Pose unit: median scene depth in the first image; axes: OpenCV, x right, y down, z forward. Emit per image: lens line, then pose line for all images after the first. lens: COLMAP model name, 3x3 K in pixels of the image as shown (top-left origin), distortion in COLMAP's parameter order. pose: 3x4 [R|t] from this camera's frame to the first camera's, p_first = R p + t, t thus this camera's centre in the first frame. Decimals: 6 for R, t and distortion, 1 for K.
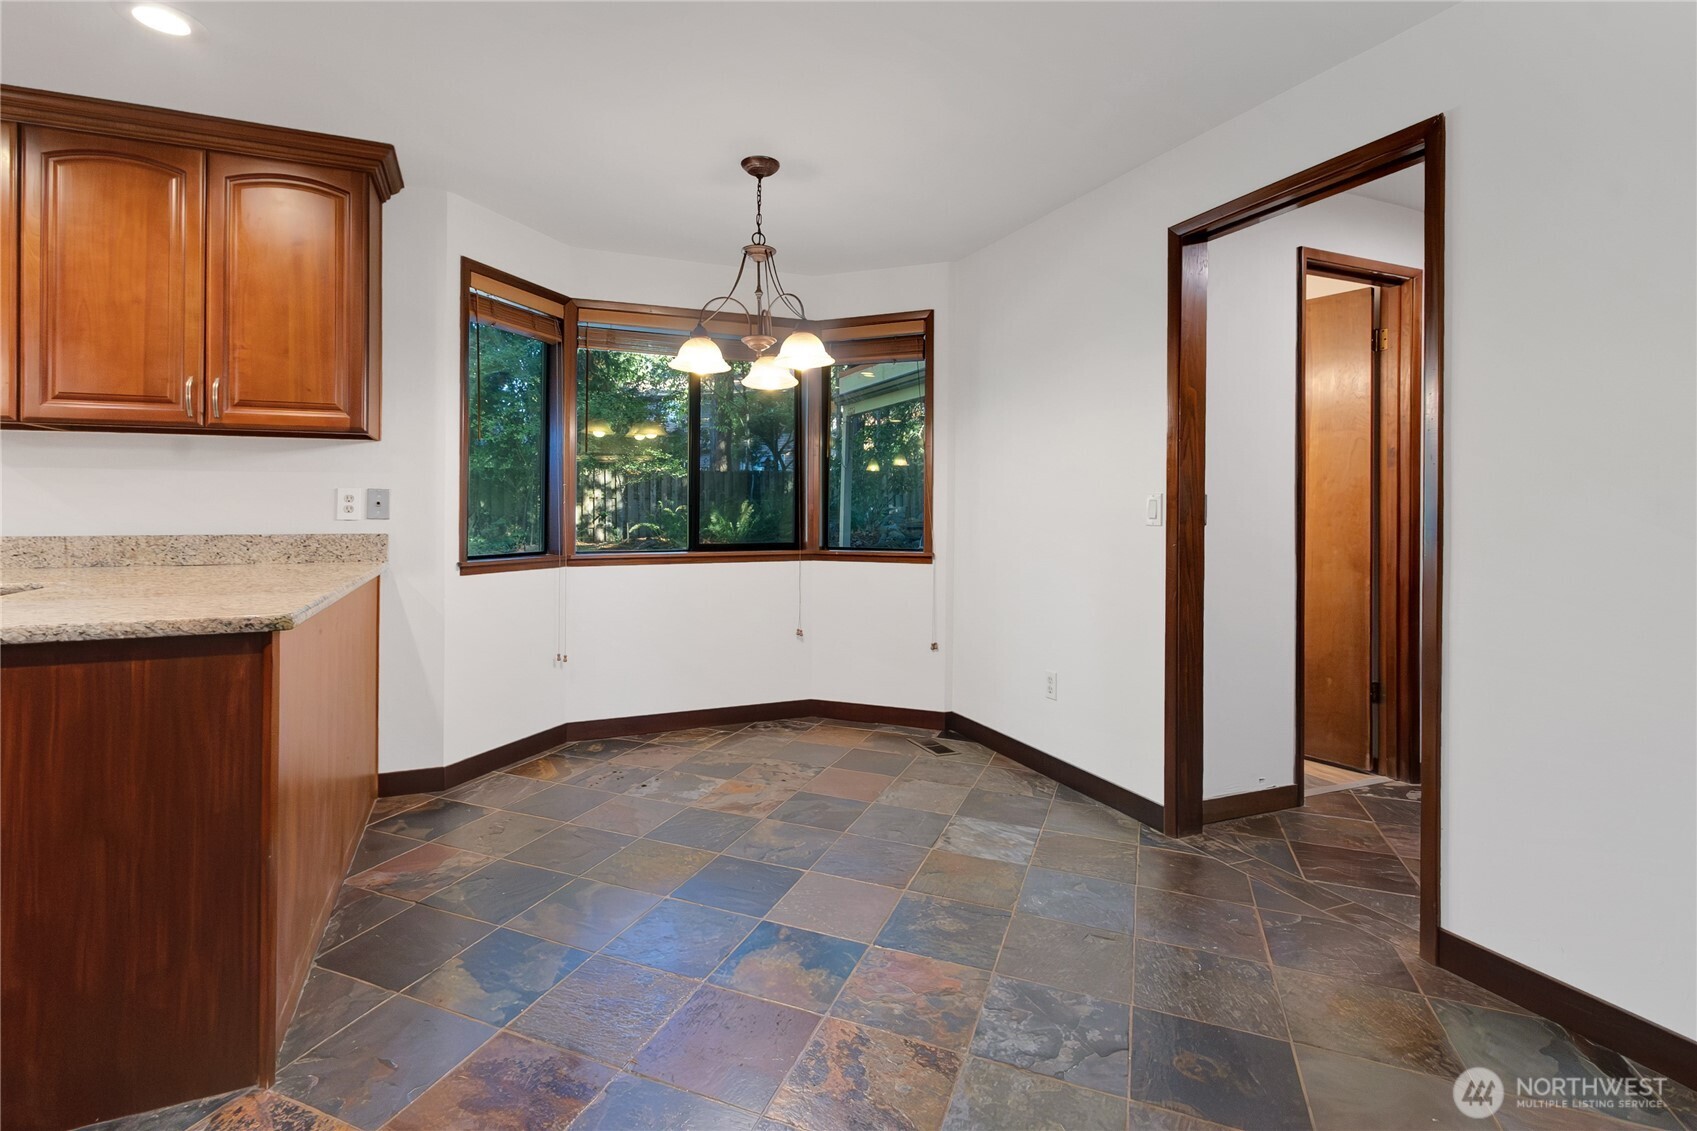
lens RADIAL K [[777.3, 0, 799.1], [0, 777.3, 507.9], [0, 0, 1]] dist [-0.004153, -0.001142]
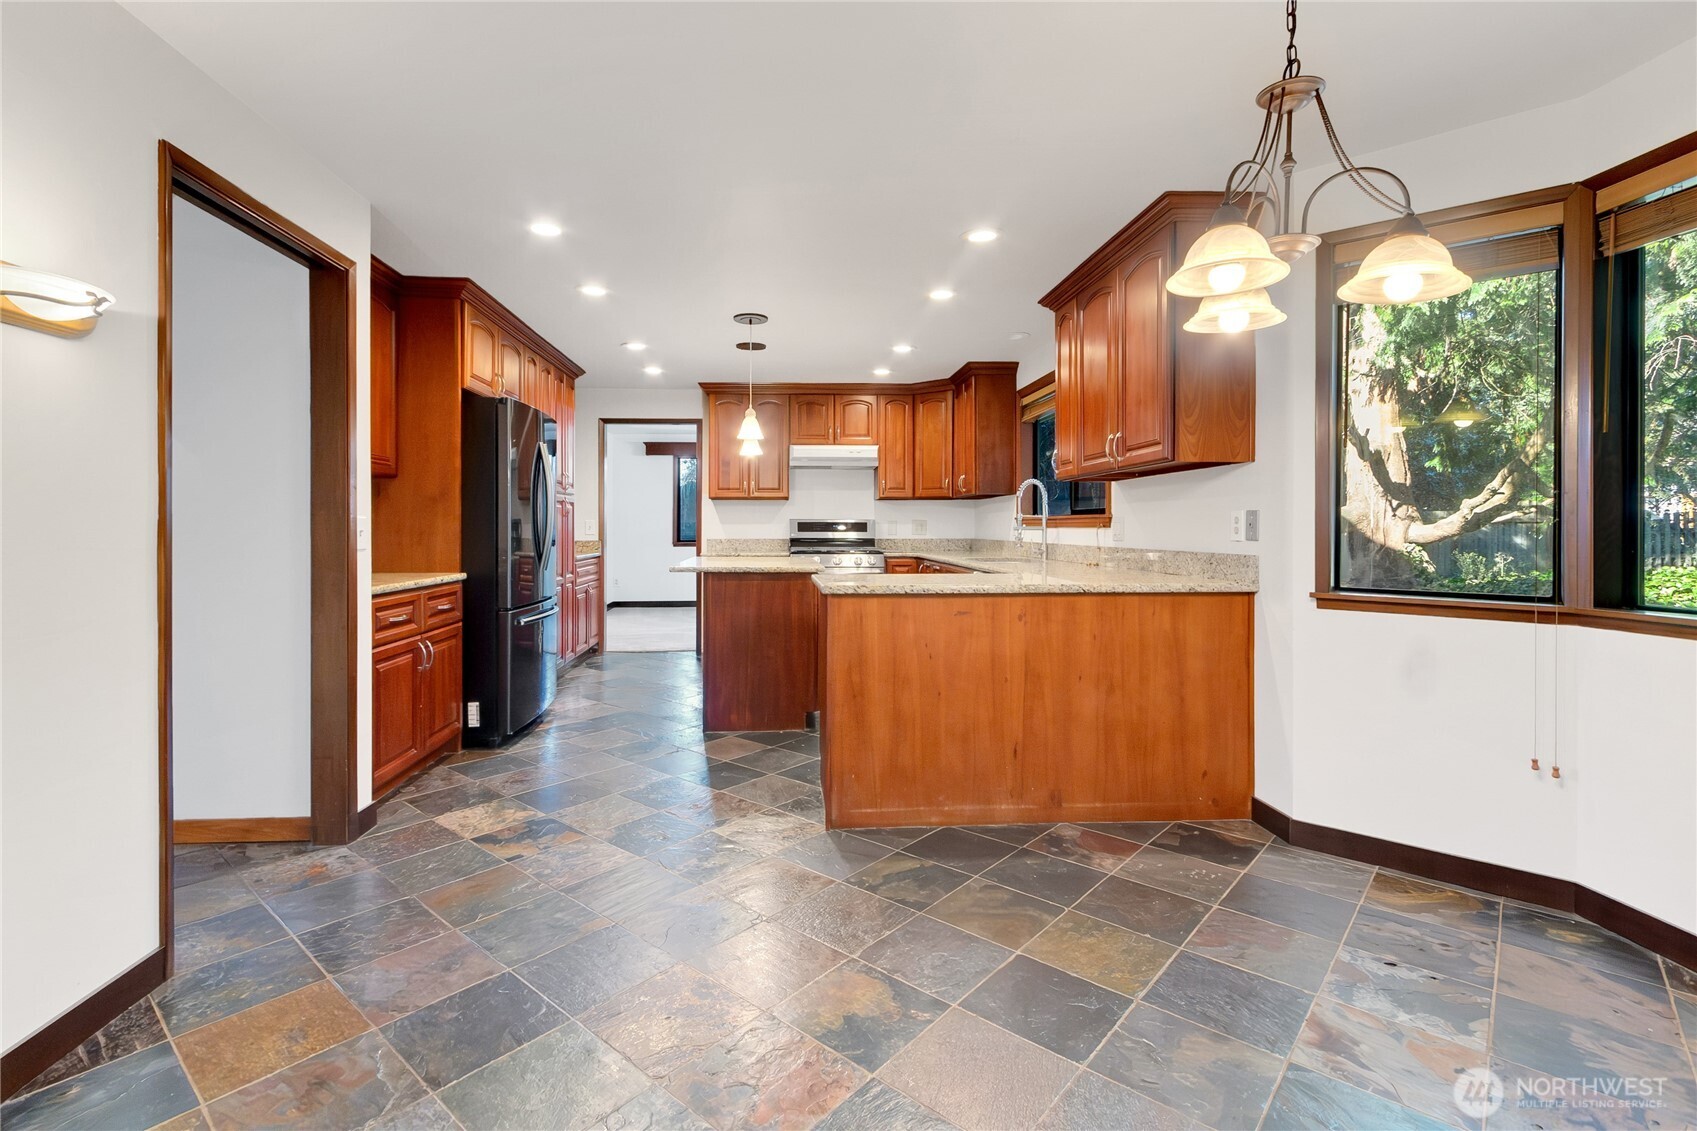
lens RADIAL K [[784.3, 0, 843.0], [0, 784.3, 521.9], [0, 0, 1]] dist [0.002226, 0.001131]
pose [[-0.295361, -0.007719, -0.955354, 0.679885], [0.002251, 0.999959, -0.008776, -0.002622], [0.955383, -0.004743, -0.295332, 0.932552]]
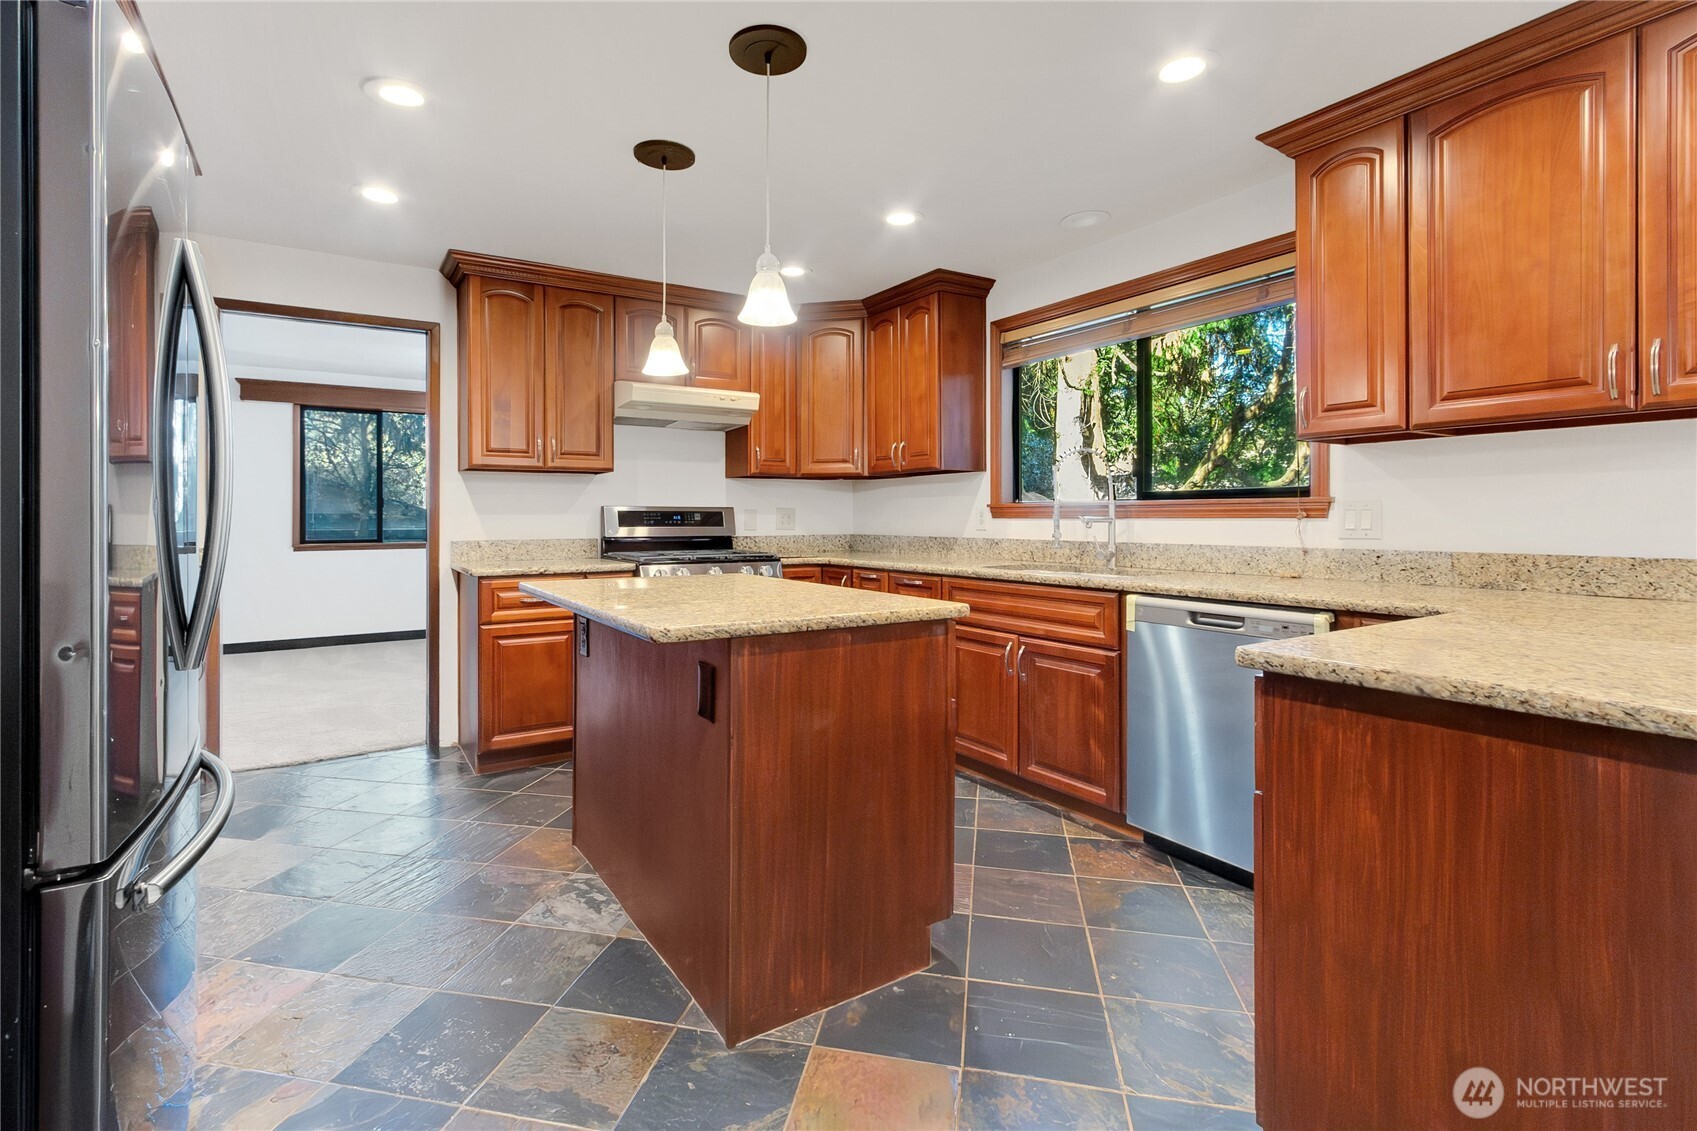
lens RADIAL K [[784.3, 0, 834.2], [0, 784.3, 516.8], [0, 0, 1]] dist [0.002226, 0.001131]
pose [[0.173920, -0.003702, -0.984753, -0.171778], [0.005950, 0.999979, -0.002709, -0.006860], [0.984742, -0.005388, 0.173938, 0.130672]]
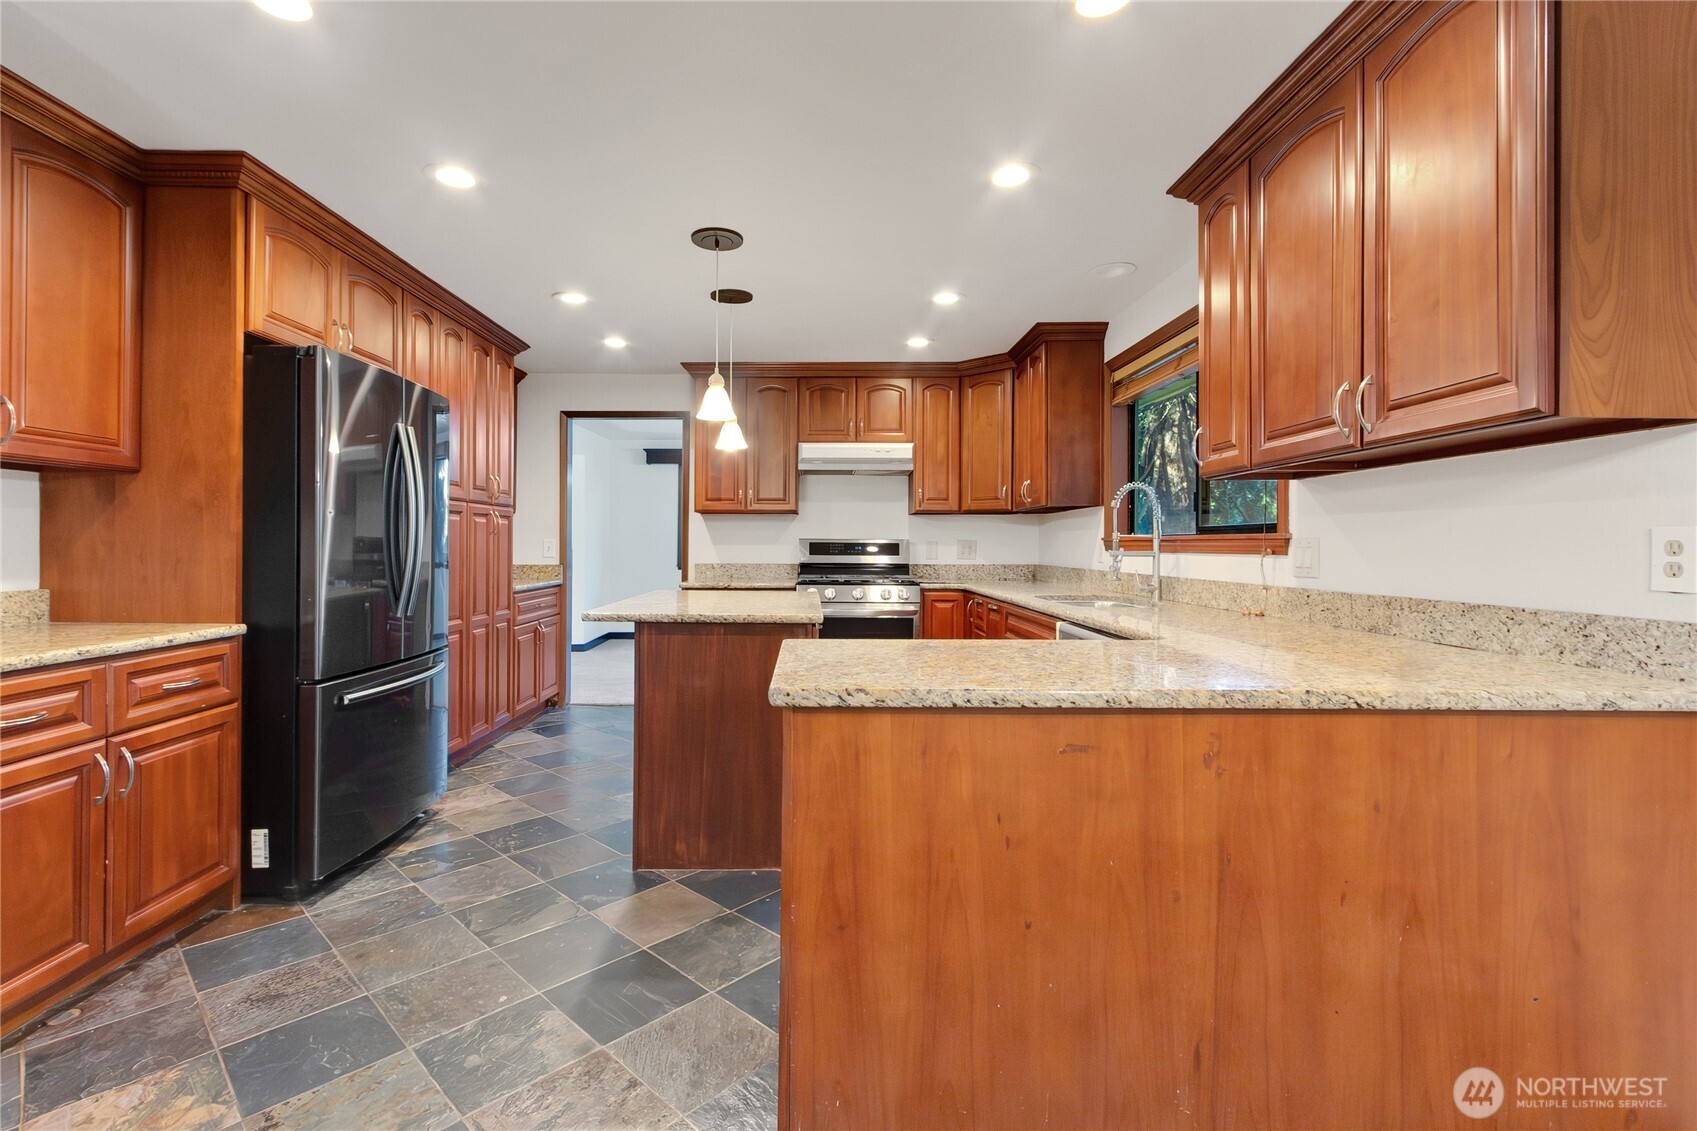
lens RADIAL K [[784.3, 0, 824.9], [0, 784.3, 540.5], [0, 0, 1]] dist [0.002226, 0.001131]
pose [[-0.366203, -0.008676, -0.930495, 0.082960], [-0.001522, 0.999961, -0.008725, -0.013482], [0.930534, -0.001779, -0.366202, 0.794176]]
